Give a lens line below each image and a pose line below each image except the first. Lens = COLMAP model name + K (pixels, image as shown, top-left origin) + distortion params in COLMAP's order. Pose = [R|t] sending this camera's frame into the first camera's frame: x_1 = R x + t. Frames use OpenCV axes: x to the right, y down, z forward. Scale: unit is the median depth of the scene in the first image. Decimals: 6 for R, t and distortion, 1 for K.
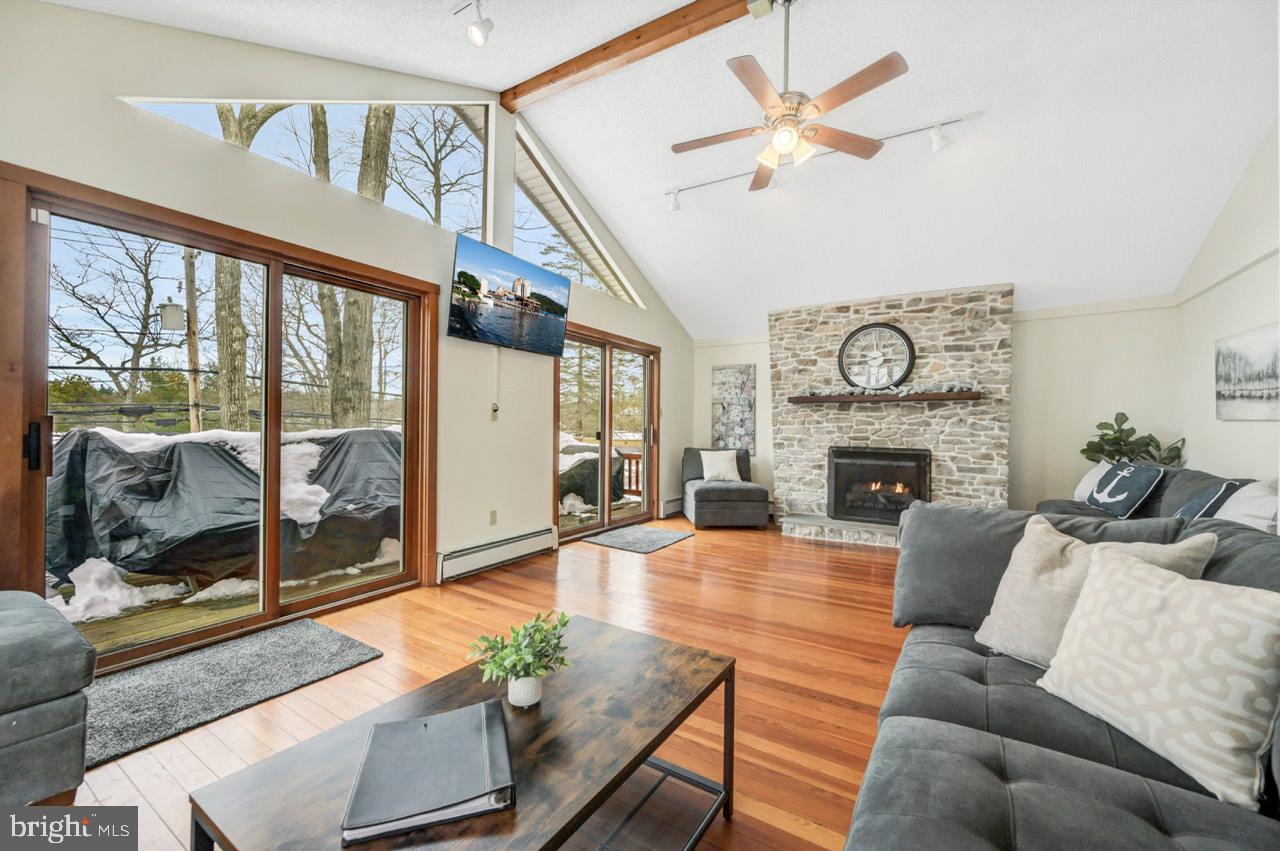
lens RADIAL K [[506.5, 0, 640.4], [0, 506.5, 427.3], [0, 0, 1]] dist [-0.004223, 0.001046]
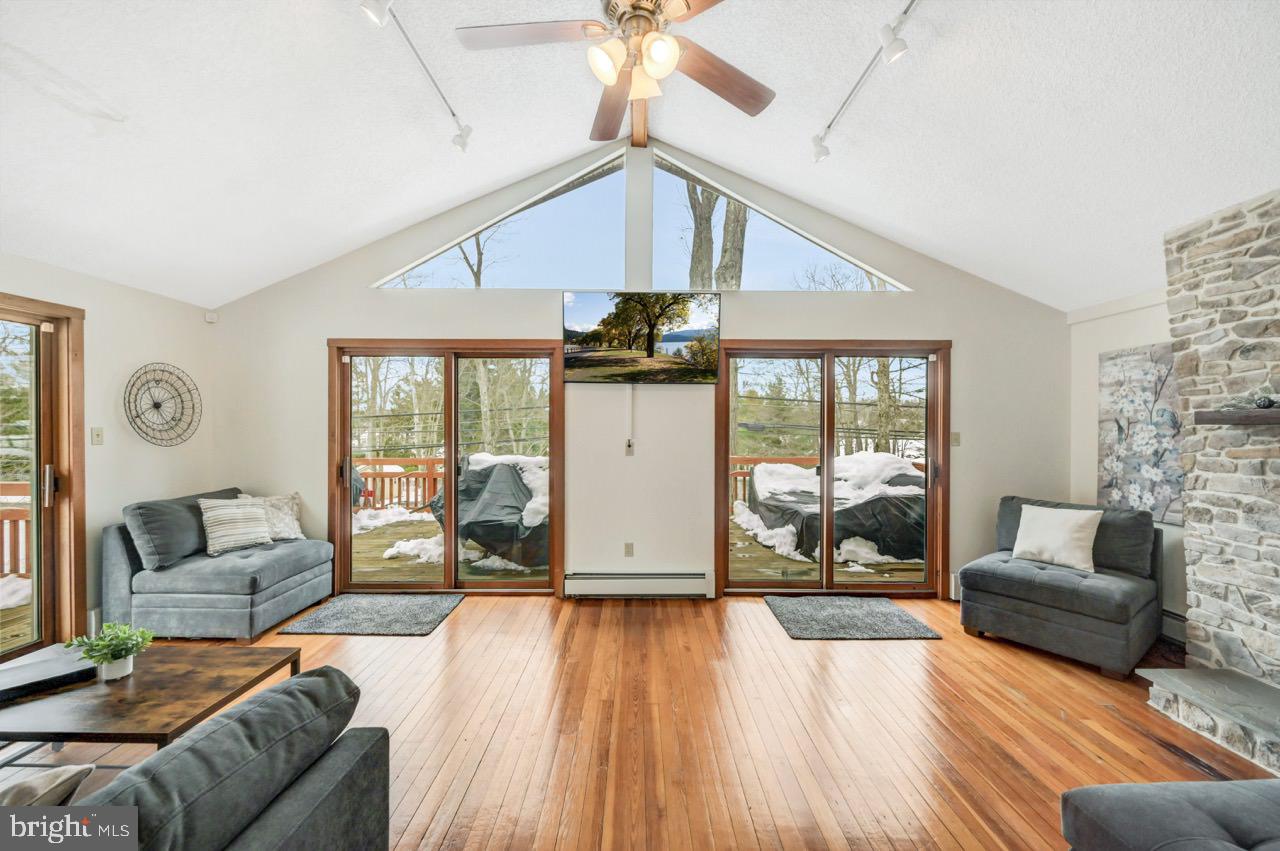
lens RADIAL K [[506.5, 0, 634.5], [0, 506.5, 429.7], [0, 0, 1]] dist [-0.004223, 0.001046]
pose [[0.527972, -0.003053, -0.849257, 0.465539], [0.001786, 0.999995, -0.002485, -0.049021], [0.849260, -0.000205, 0.527975, 0.370591]]
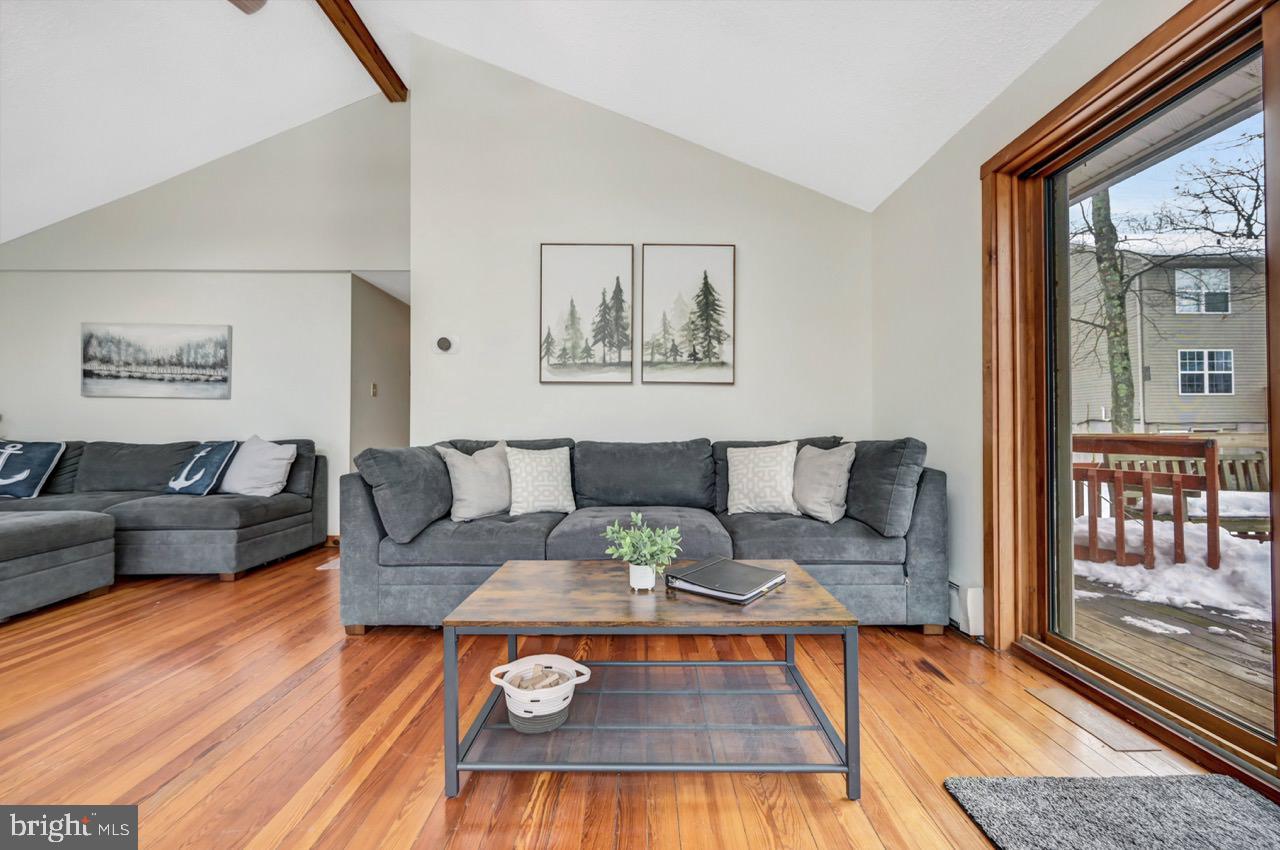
lens RADIAL K [[506.5, 0, 647.3], [0, 506.5, 422.2], [0, 0, 1]] dist [-0.004223, 0.001046]
pose [[-0.533562, 0.000857, 0.845761, -0.323135], [-0.002114, 0.999995, -0.002347, 0.031343], [-0.845758, -0.003040, -0.533557, 0.408235]]
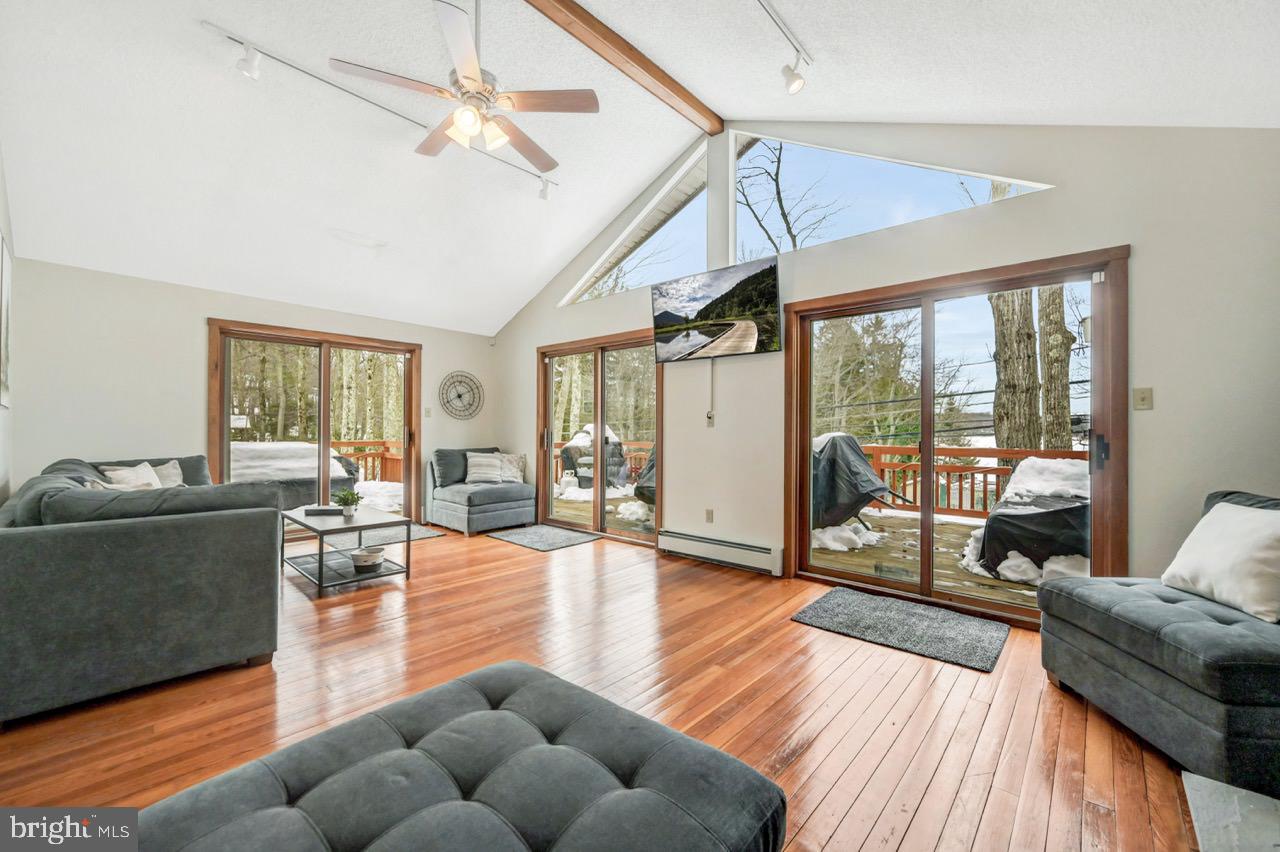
lens RADIAL K [[506.5, 0, 636.7], [0, 506.5, 429.2], [0, 0, 1]] dist [-0.004223, 0.001046]
pose [[-0.178666, -0.014337, -0.983805, 0.638670], [-0.008956, 0.999876, -0.012945, 0.006763], [0.983869, 0.006498, -0.178772, 0.824035]]
